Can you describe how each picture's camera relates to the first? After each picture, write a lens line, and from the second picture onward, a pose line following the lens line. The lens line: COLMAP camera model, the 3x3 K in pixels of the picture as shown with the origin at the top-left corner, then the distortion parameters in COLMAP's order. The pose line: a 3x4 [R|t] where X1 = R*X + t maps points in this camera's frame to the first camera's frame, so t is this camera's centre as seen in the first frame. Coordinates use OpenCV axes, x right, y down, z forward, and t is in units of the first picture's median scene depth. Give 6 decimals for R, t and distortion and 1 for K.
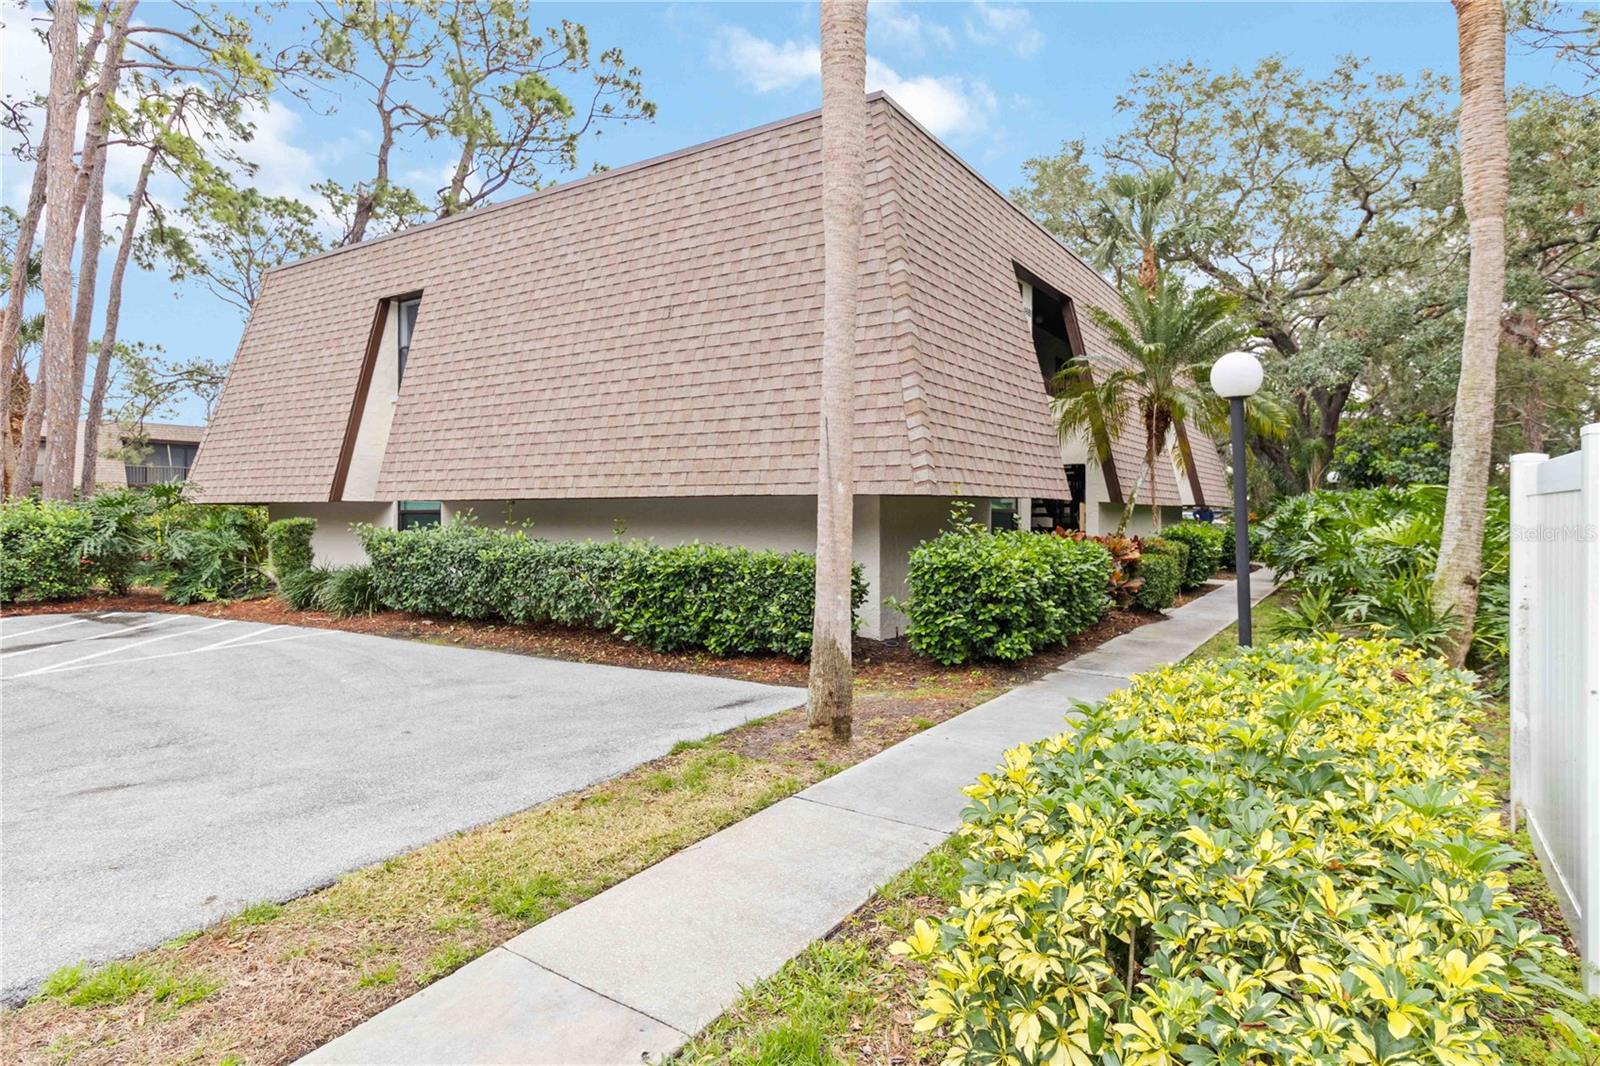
lens RADIAL K [[871.6, 0, 798.3], [0, 871.6, 530.4], [0, 0, 1]] dist [0.006918, 0.000477]
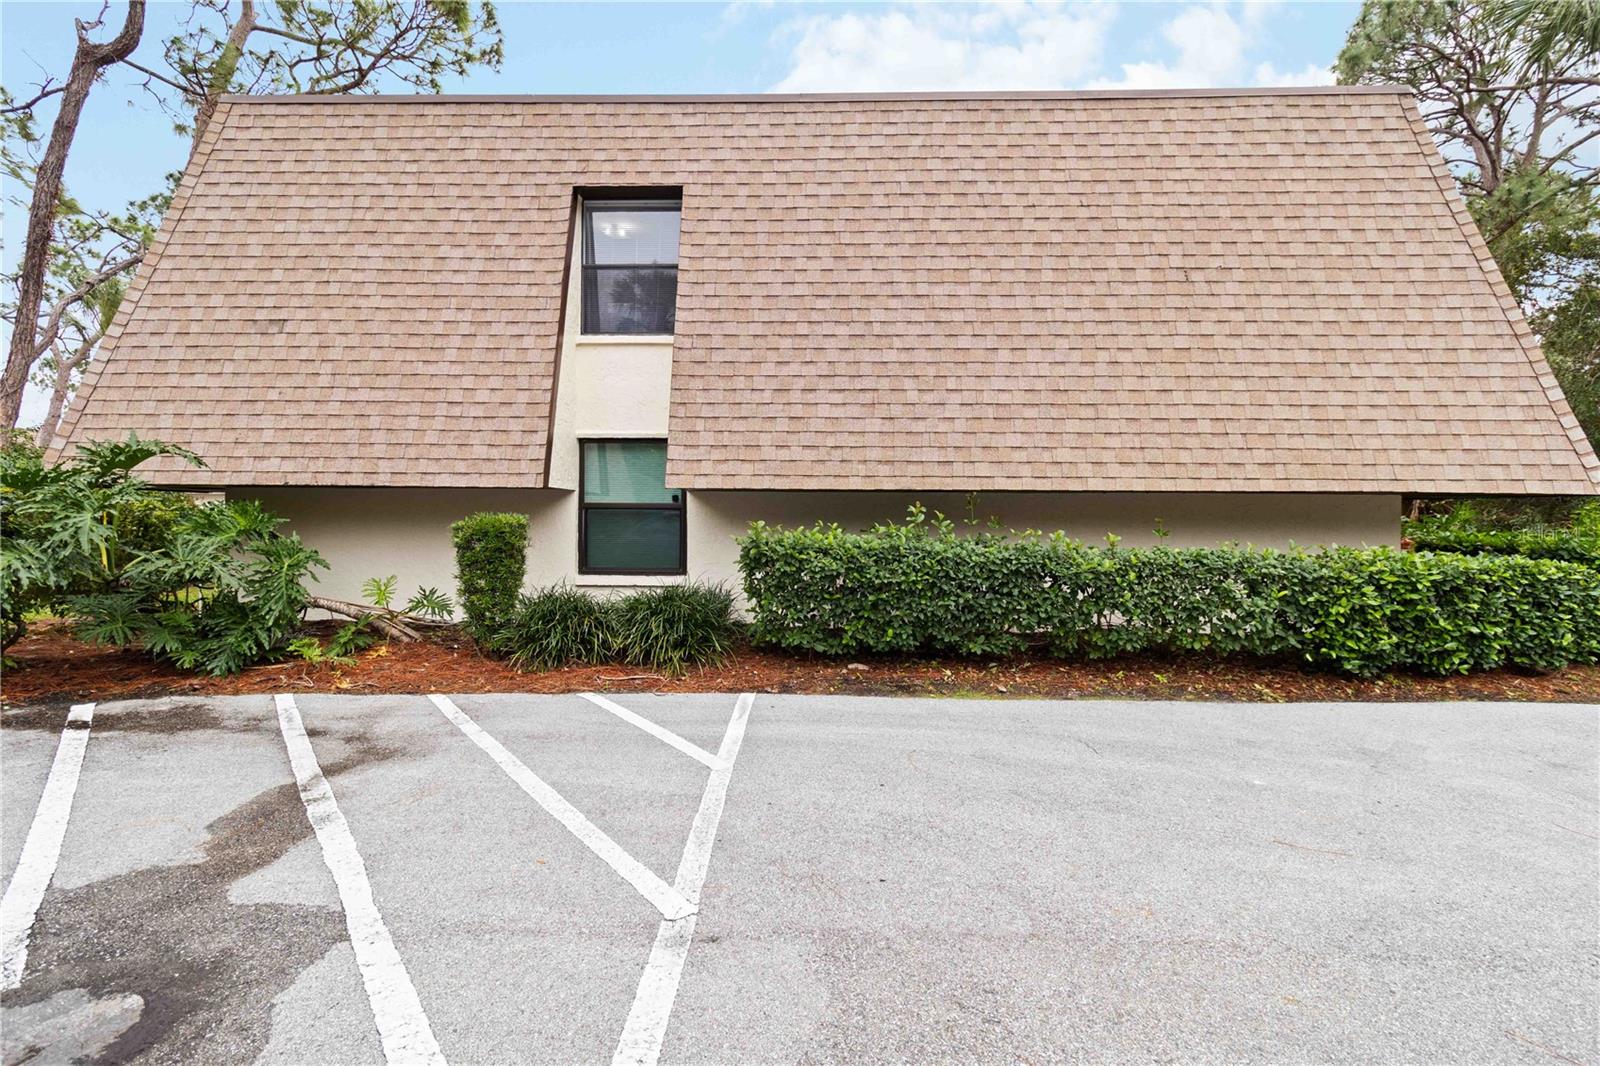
lens RADIAL K [[756.9, 0, 800.0], [0, 756.9, 518.1], [0, 0, 1]] dist [0.001888, 0.001583]
pose [[0.857945, -0.002495, 0.513735, -0.798286], [0.002705, 0.999996, 0.000339, -0.012305], [-0.513734, 0.001099, 0.857949, 0.521053]]
